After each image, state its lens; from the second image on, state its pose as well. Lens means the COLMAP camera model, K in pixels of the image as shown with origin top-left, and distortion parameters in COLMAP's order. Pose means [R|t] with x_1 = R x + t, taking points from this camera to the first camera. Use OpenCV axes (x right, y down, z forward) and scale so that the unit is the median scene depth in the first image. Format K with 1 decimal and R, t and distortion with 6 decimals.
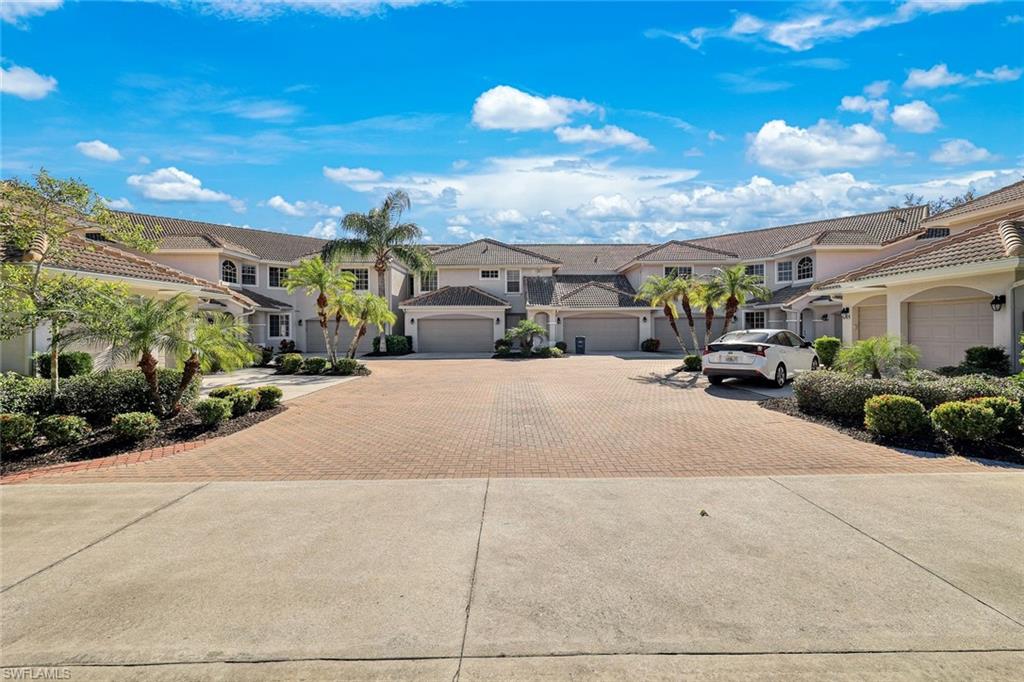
lens RADIAL K [[455.4, 0, 517.5], [0, 455.4, 335.0], [0, 0, 1]] dist [-0.000492, 0.001360]
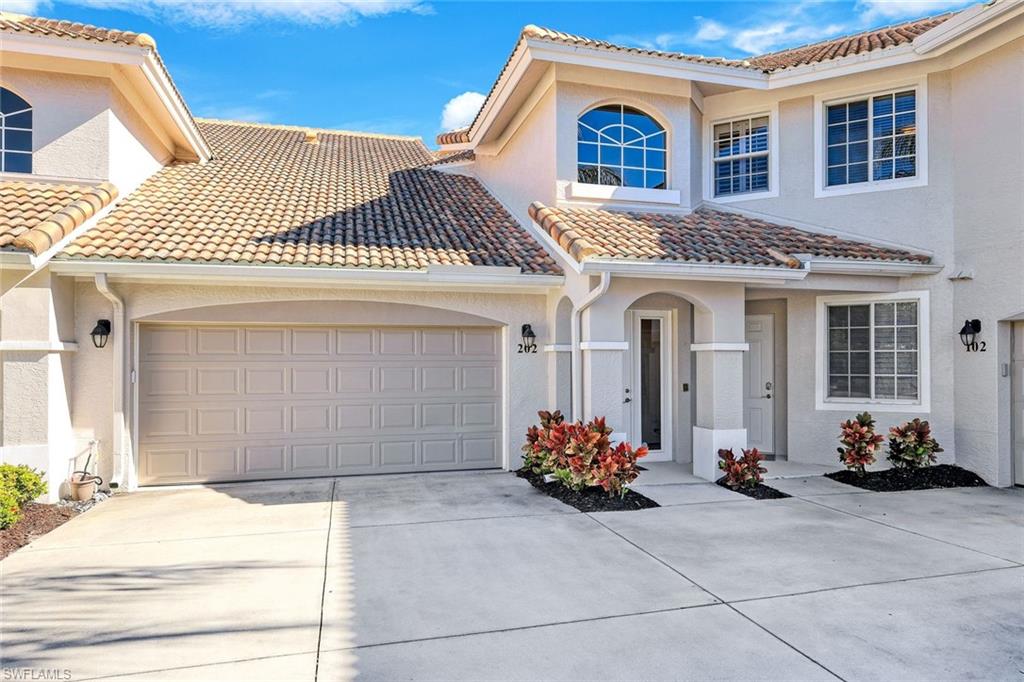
lens RADIAL K [[644.2, 0, 512.7], [0, 644.2, 347.7], [0, 0, 1]] dist [-0.000561, -0.000287]
pose [[0.252890, -0.010625, -0.967437, -0.305455], [-0.005180, 0.999910, -0.012336, -0.019879], [0.967481, 0.008131, 0.252812, 0.887519]]
